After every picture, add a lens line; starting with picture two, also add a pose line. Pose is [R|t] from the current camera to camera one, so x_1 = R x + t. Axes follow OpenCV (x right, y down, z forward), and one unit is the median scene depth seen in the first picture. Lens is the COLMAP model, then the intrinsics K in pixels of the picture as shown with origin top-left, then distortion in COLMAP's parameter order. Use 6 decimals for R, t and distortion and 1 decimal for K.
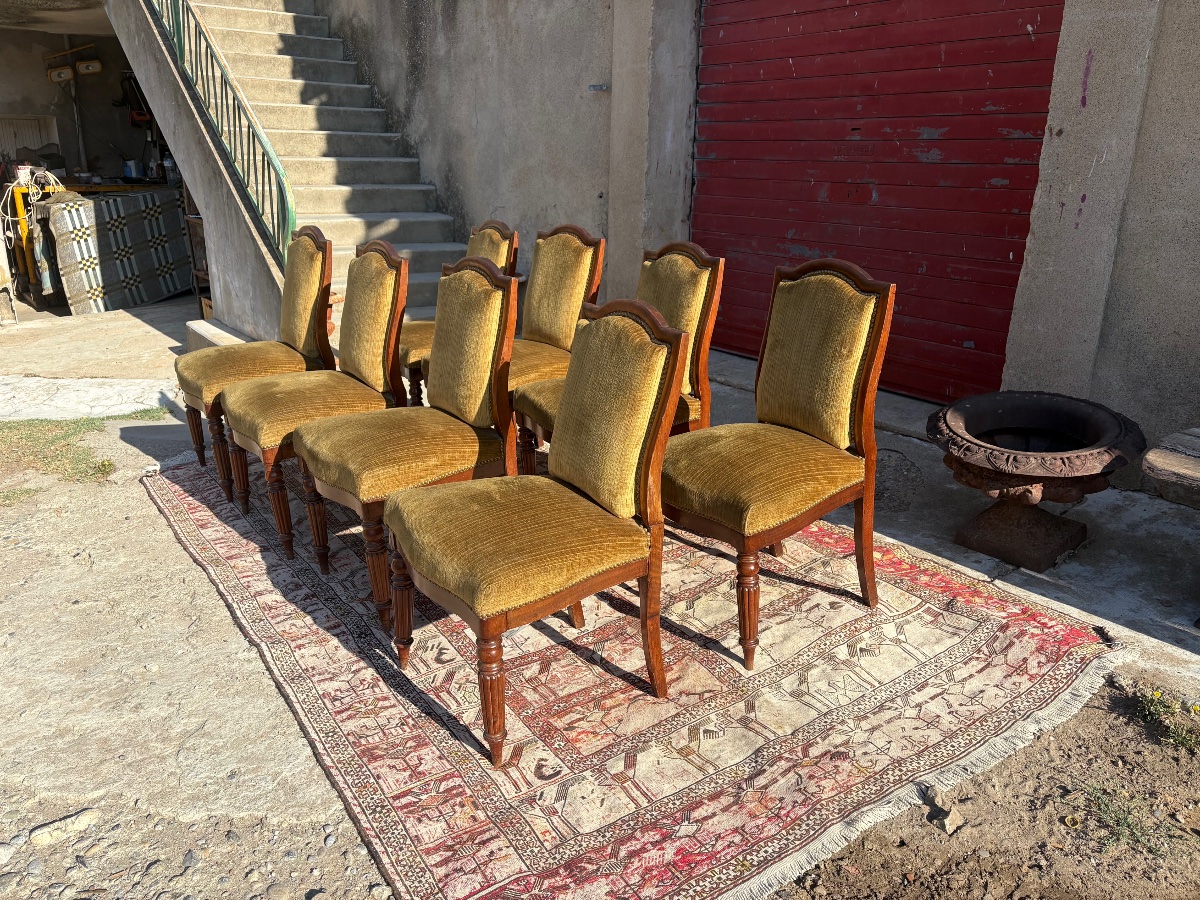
lens RADIAL K [[914.7, 0, 592.9], [0, 914.7, 447.3], [0, 0, 1]] dist [0.026442, -0.006676]
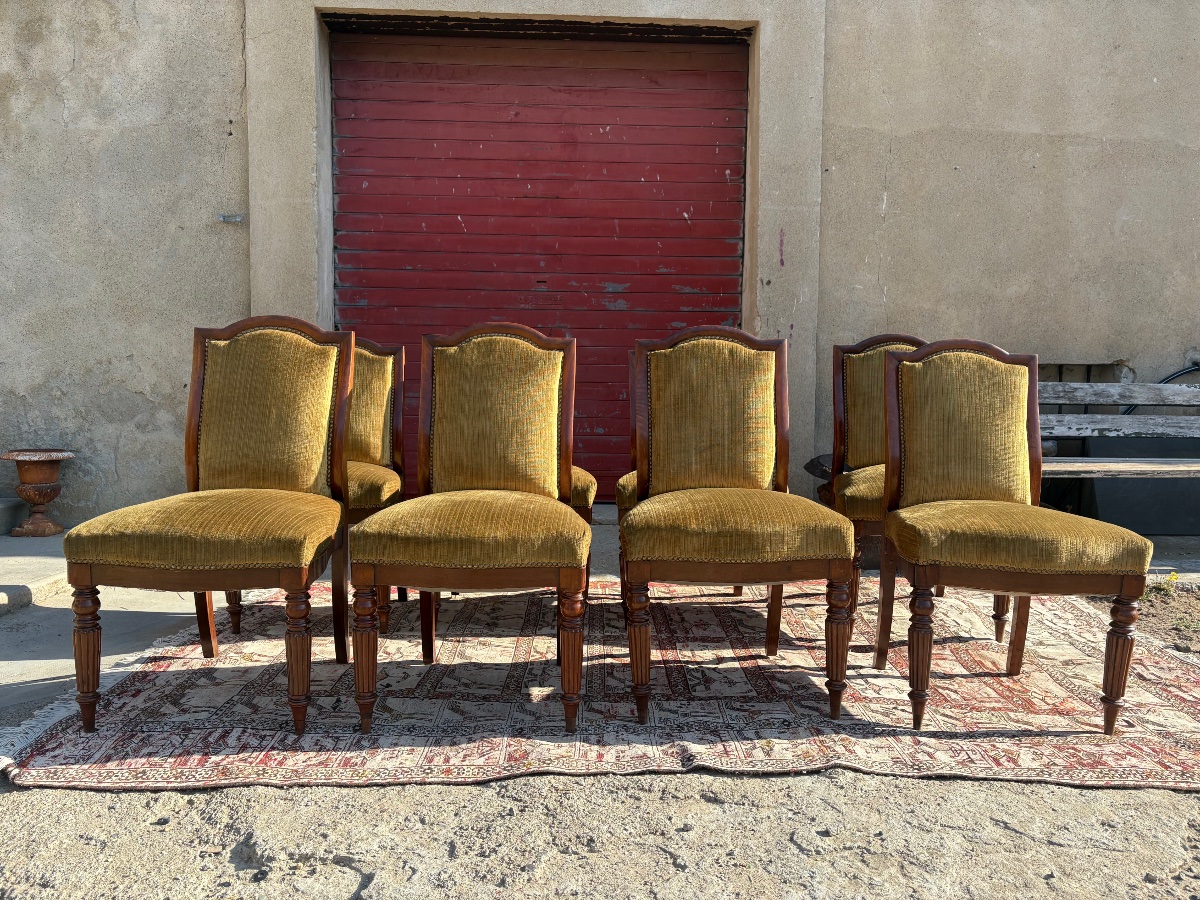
lens RADIAL K [[907.8, 0, 605.7], [0, 907.8, 462.6], [0, 0, 1]] dist [0.058327, -0.060737]
pose [[0.562550, -0.068099, 0.823954, -0.632164], [0.253748, 0.962724, -0.093677, -0.004631], [-0.786861, 0.261775, 0.558860, 0.377393]]
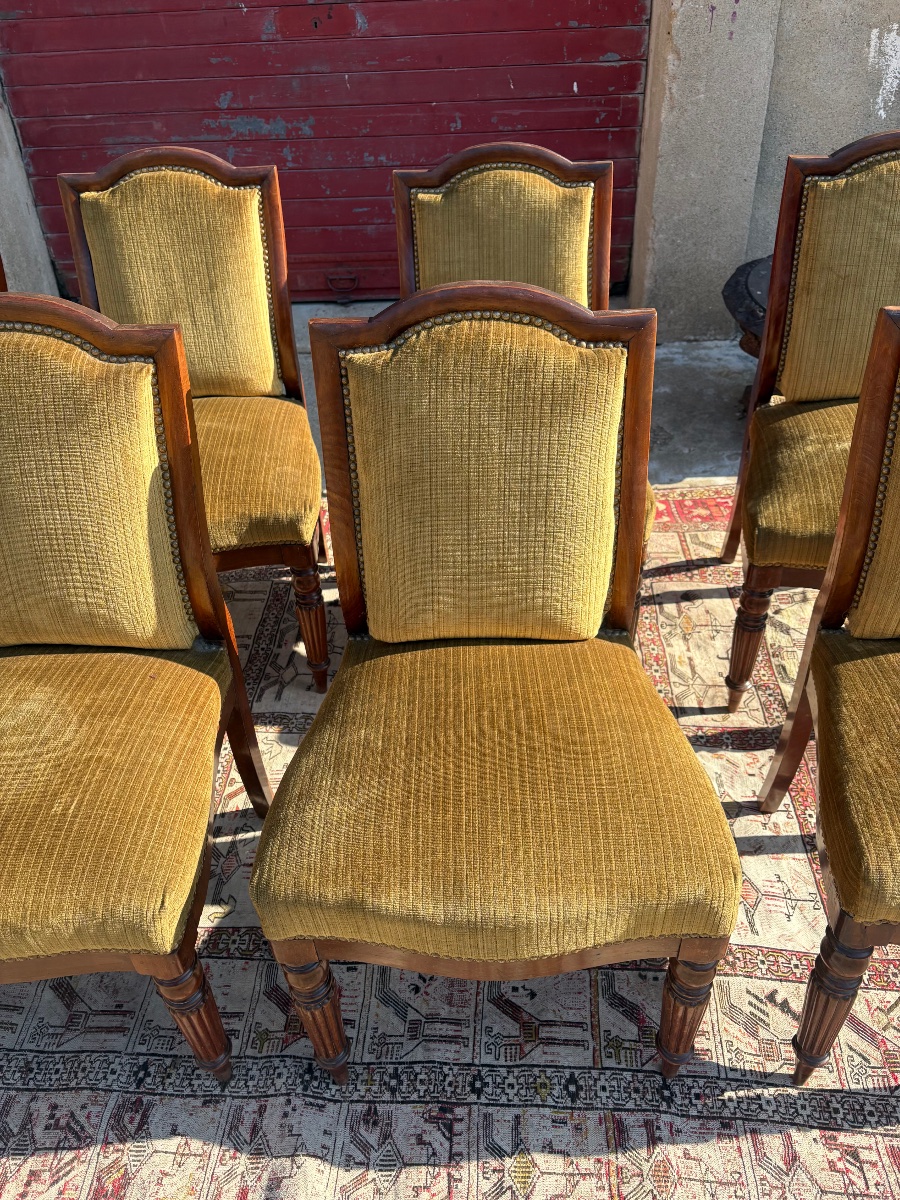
lens RADIAL K [[910.0, 0, 450.0], [0, 910.0, 600.0], [0, 0, 1]] dist [0.052991, -0.056246]
pose [[0.620778, -0.489950, 0.612032, -0.299630], [0.285381, 0.868329, 0.405664, -0.161630], [-0.730200, -0.077164, 0.678862, 0.455923]]
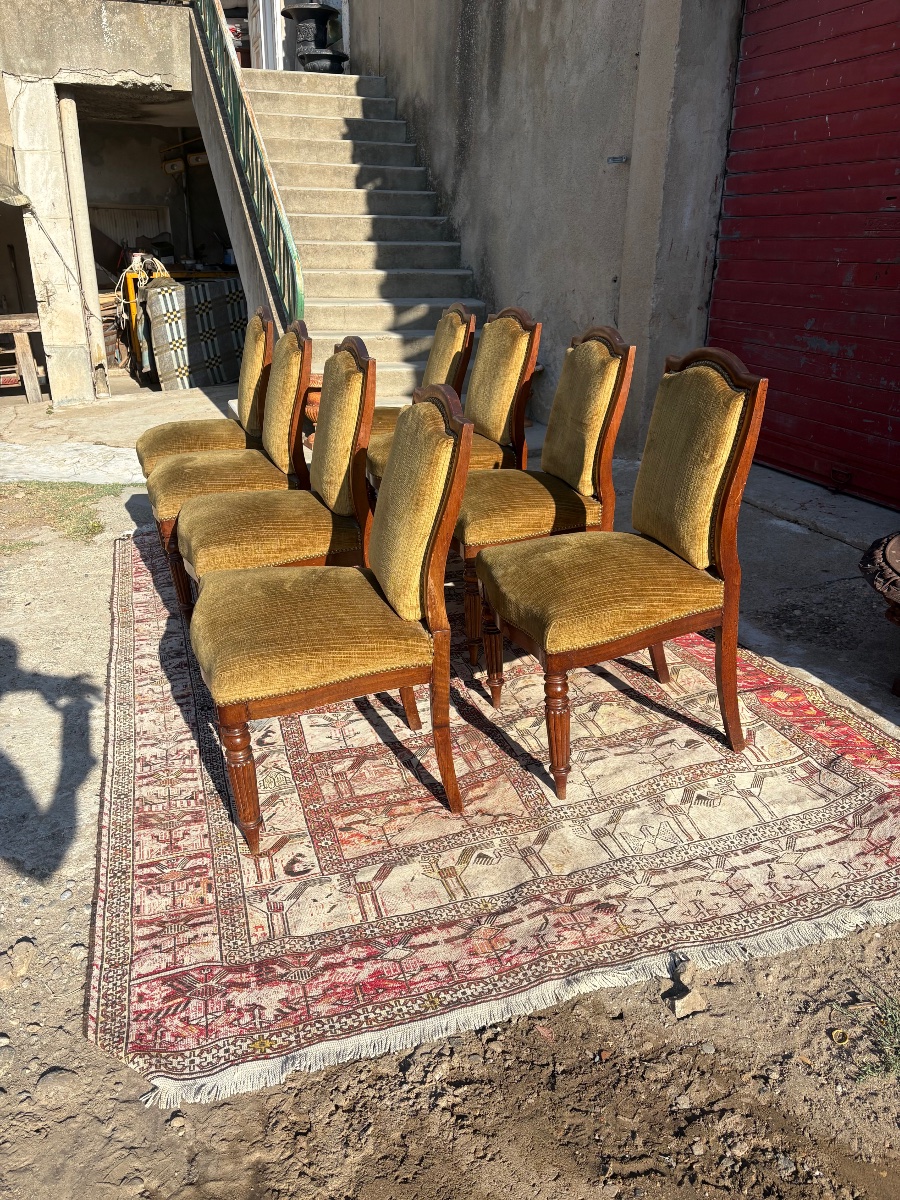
lens RADIAL K [[912.4, 0, 450.0], [0, 912.4, 600.0], [0, 0, 1]] dist [0.020722, 0.011162]
pose [[0.959267, 0.097972, -0.264968, 0.161998], [-0.081304, 0.993999, 0.073186, -0.007477], [0.270548, -0.048662, 0.961476, 0.057216]]
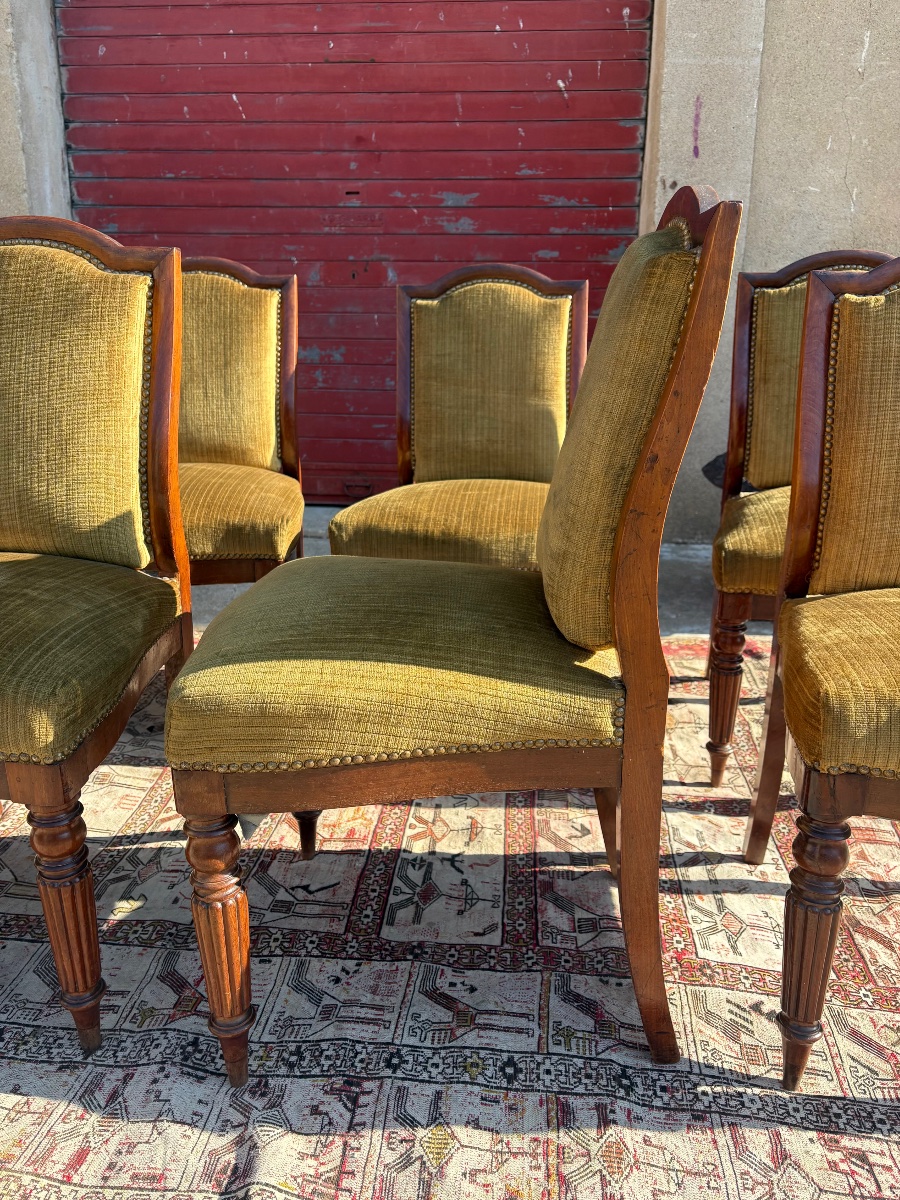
lens RADIAL K [[914.0, 0, 452.0], [0, 914.0, 607.4], [0, 0, 1]] dist [0.048560, -0.051274]
pose [[0.651149, -0.208009, 0.729889, -0.333034], [0.234775, 0.969744, 0.066917, -0.027775], [-0.721725, 0.127786, 0.680283, 0.446643]]
